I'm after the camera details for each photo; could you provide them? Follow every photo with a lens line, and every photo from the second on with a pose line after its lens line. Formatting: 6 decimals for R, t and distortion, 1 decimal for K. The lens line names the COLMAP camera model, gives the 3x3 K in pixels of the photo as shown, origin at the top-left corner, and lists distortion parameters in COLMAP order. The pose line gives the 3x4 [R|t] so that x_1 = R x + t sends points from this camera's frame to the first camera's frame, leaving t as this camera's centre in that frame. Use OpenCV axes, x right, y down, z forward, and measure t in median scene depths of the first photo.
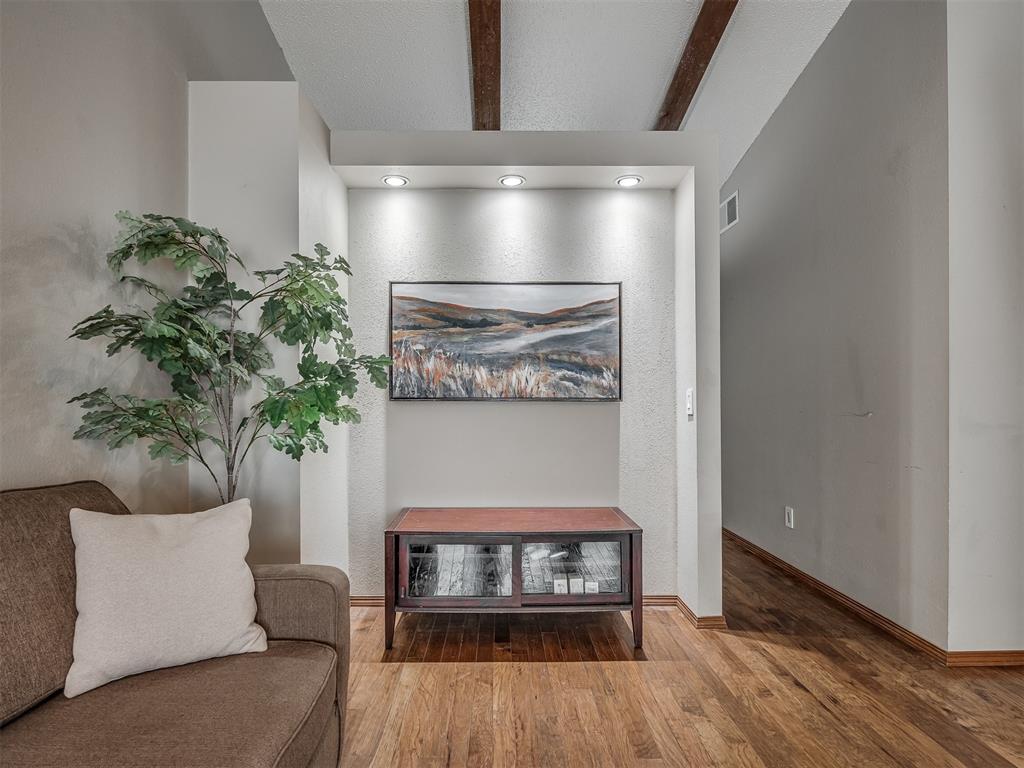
lens RADIAL K [[538.4, 0, 510.2], [0, 538.4, 395.8], [0, 0, 1]] dist [0.000577, -0.000848]
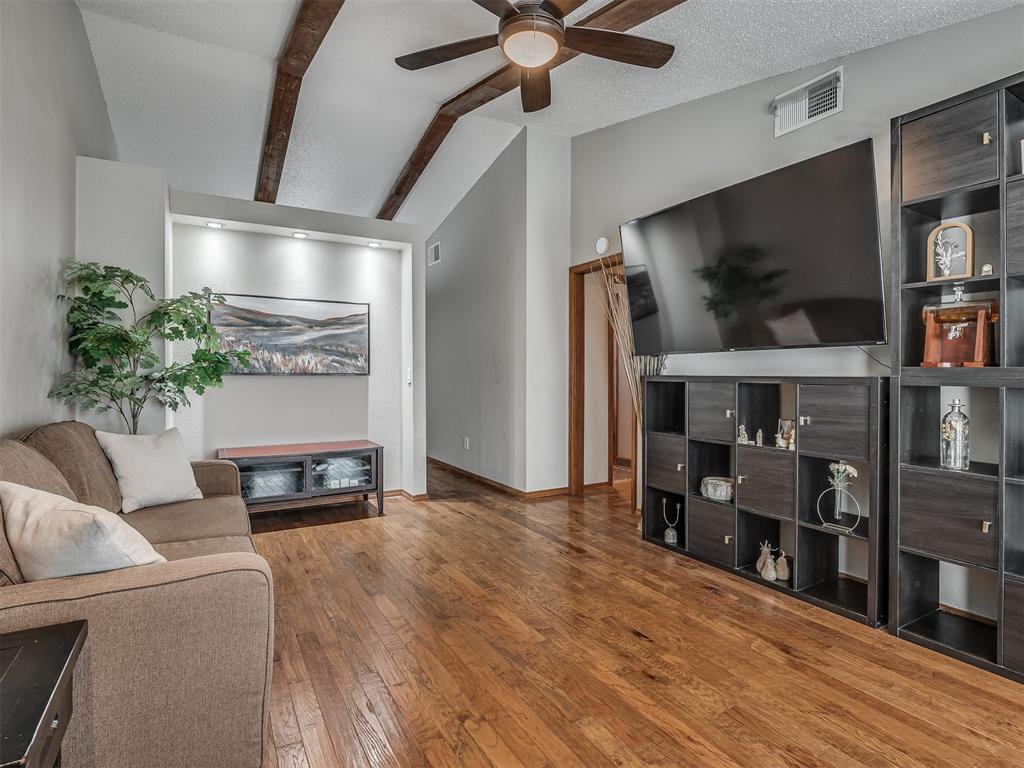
lens RADIAL K [[536.9, 0, 517.2], [0, 536.9, 377.1], [0, 0, 1]] dist [-0.003000, -0.011269]
pose [[0.872338, -0.001839, 0.488900, -0.205610], [-0.003824, 0.999937, 0.010583, -0.003673], [-0.488889, -0.011101, 0.872276, -0.666780]]
